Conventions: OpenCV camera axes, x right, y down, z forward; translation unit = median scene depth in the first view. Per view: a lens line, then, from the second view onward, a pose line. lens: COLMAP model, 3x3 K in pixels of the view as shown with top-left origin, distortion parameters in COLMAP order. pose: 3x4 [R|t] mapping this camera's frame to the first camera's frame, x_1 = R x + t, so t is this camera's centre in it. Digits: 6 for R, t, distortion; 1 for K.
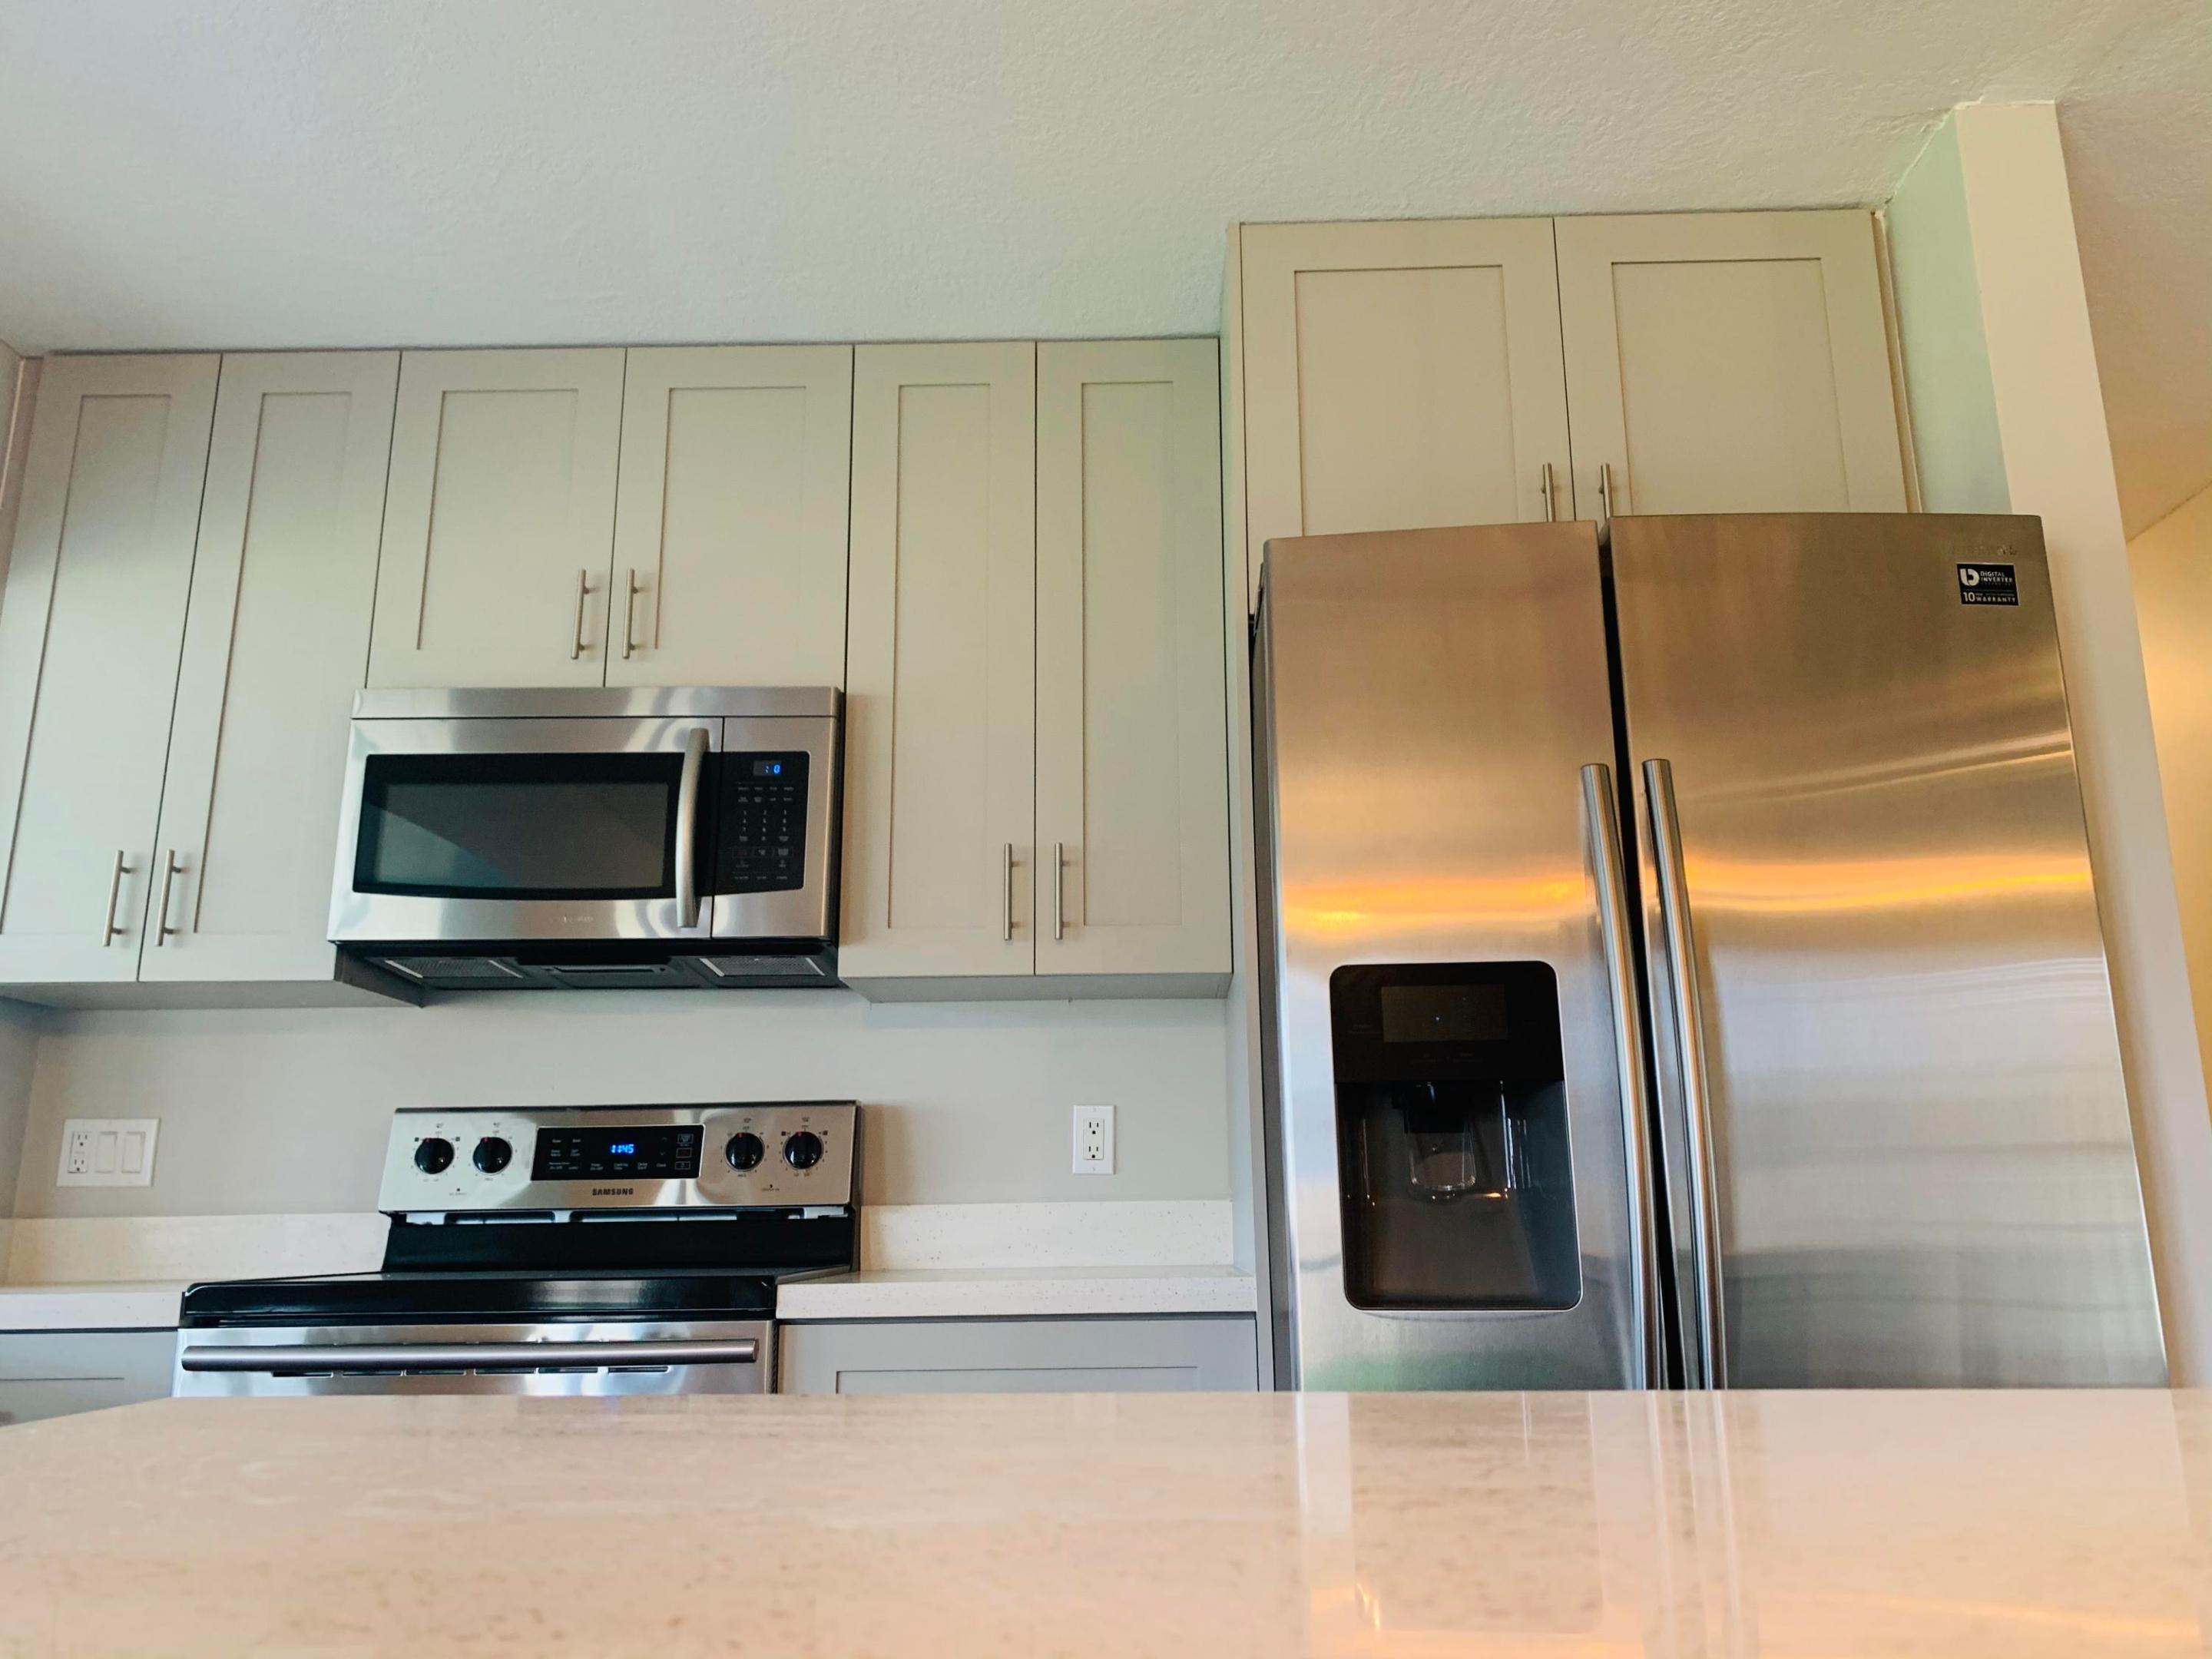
lens RADIAL K [[1686.1, 0, 1111.0], [0, 1686.1, 832.0], [0, 0, 1]] dist [0.026572, -0.040886]
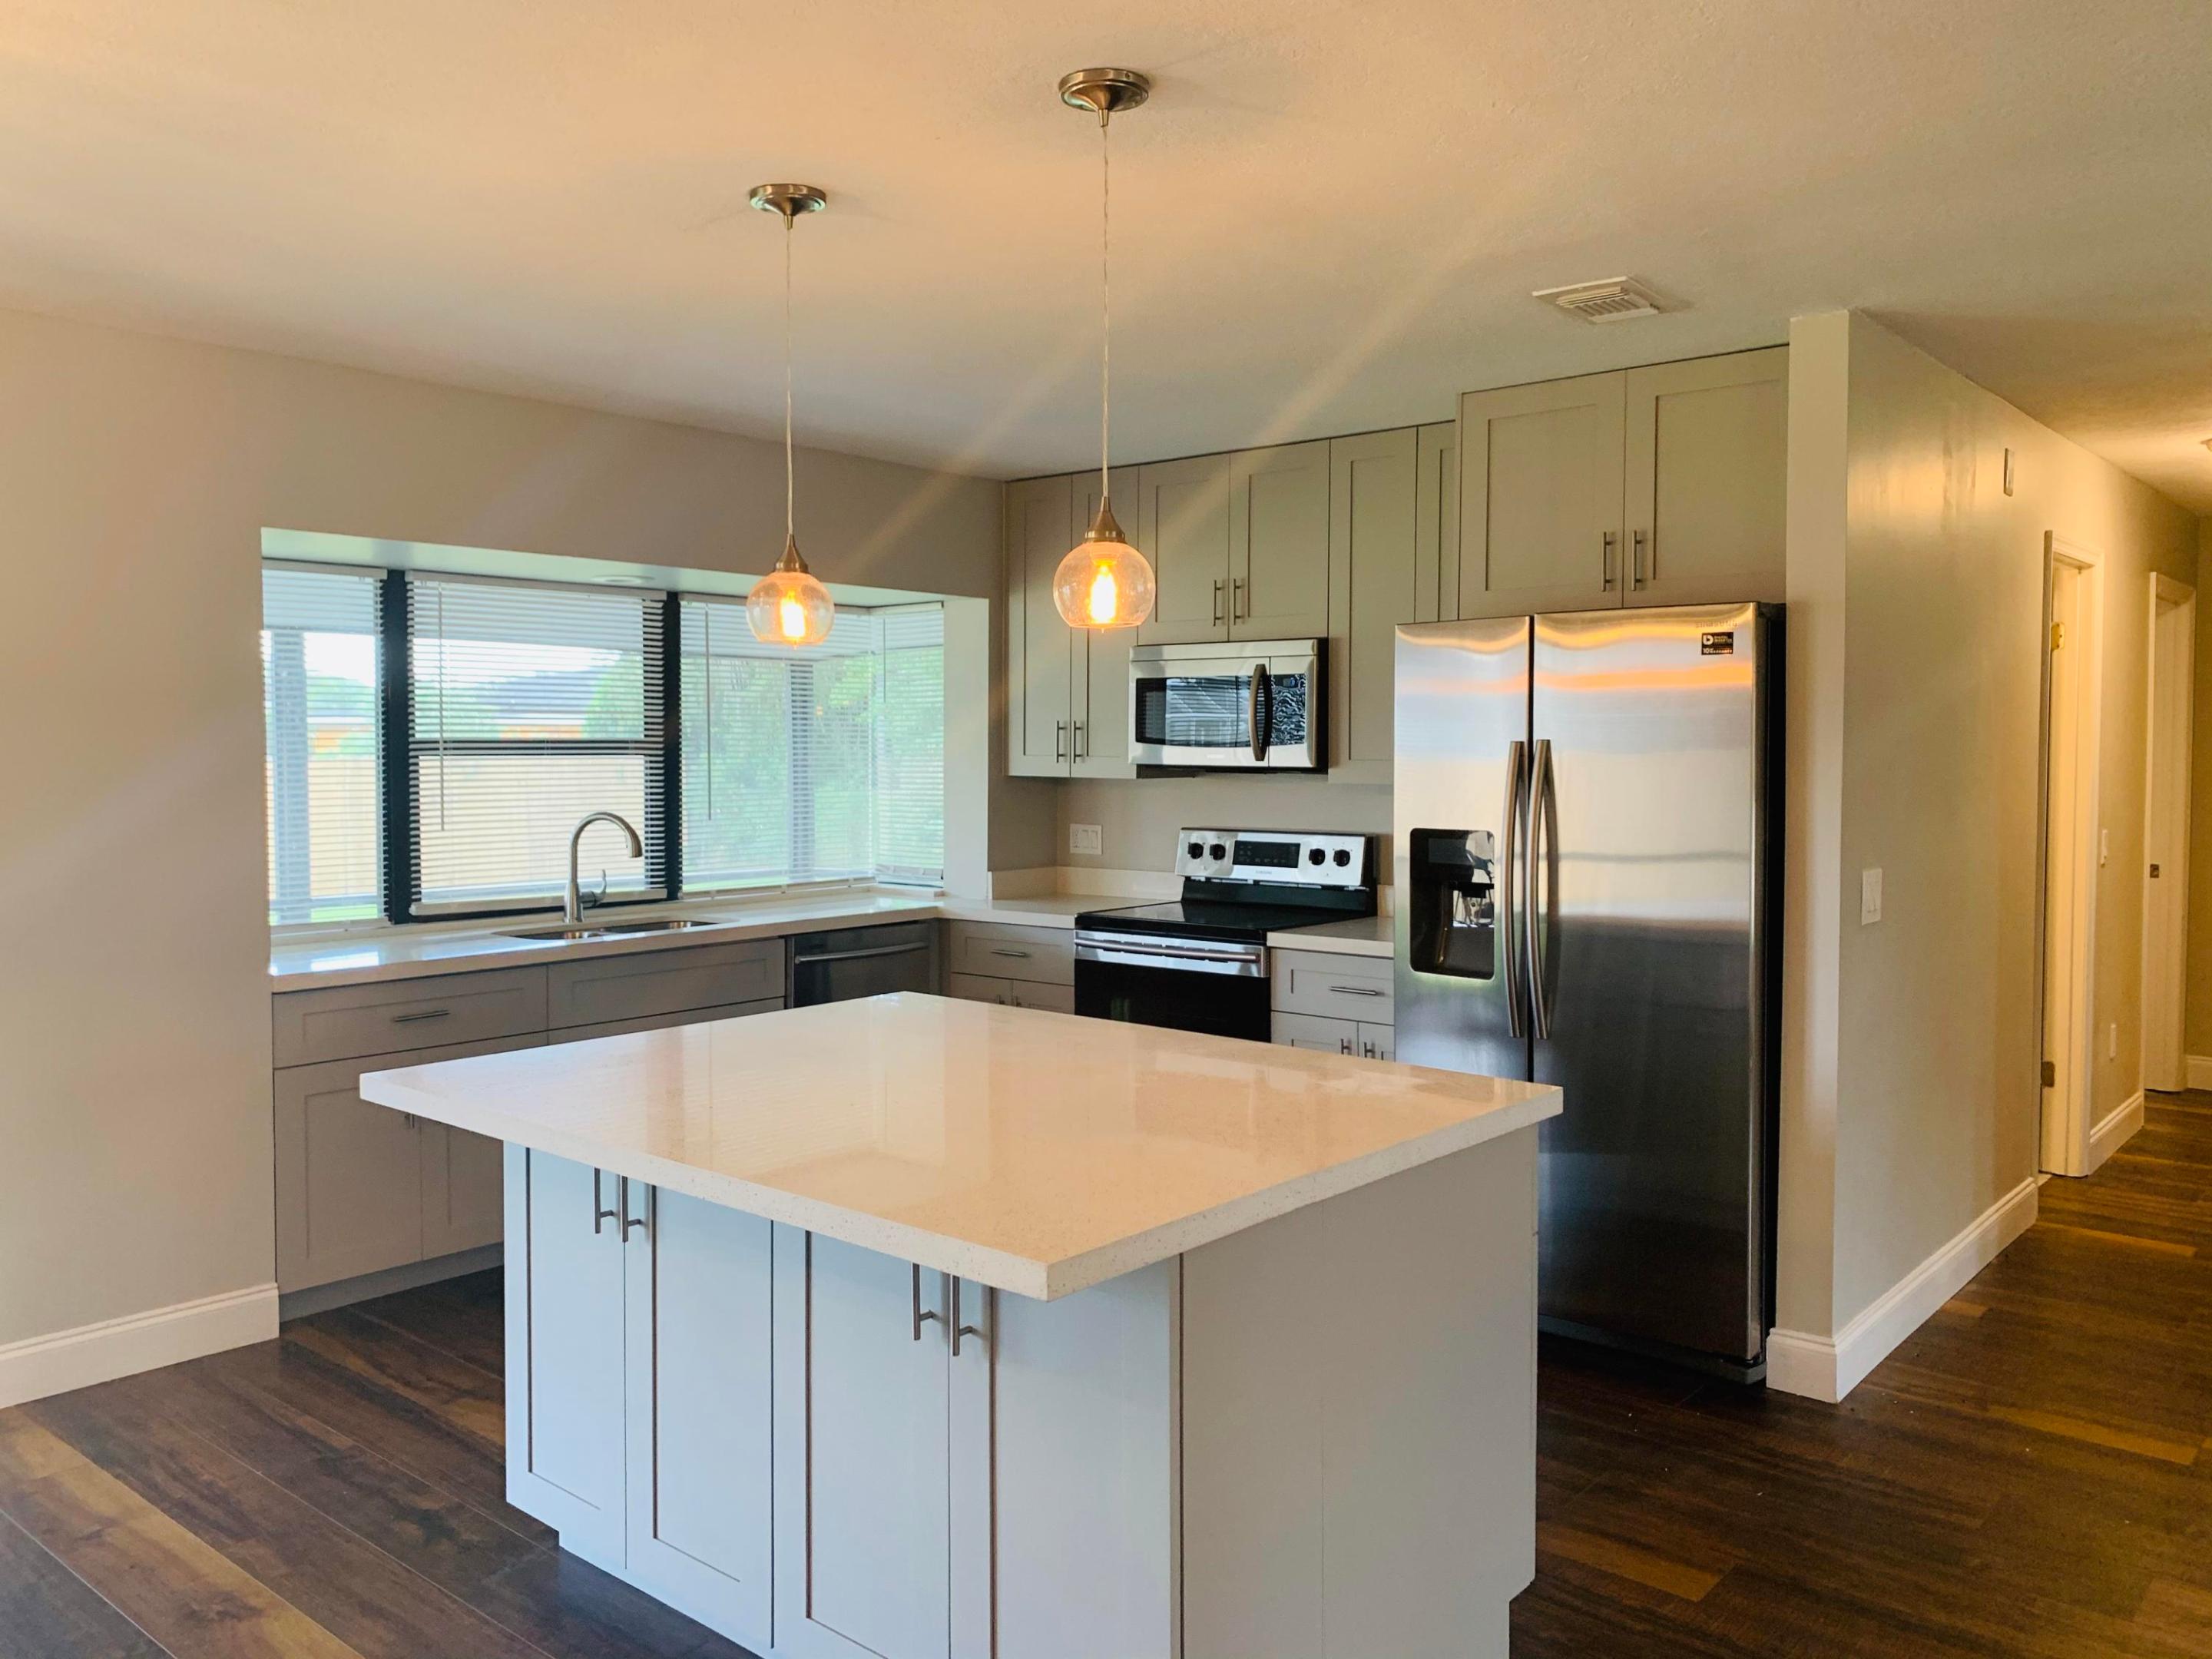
lens RADIAL K [[1686.1, 0, 1104.8], [0, 1686.1, 820.5], [0, 0, 1]] dist [0.026572, -0.040886]
pose [[0.778348, 0.035045, -0.626854, 0.878761], [0.139111, 0.963997, 0.226624, -0.358872], [0.612228, -0.263595, 0.745450, -0.681711]]
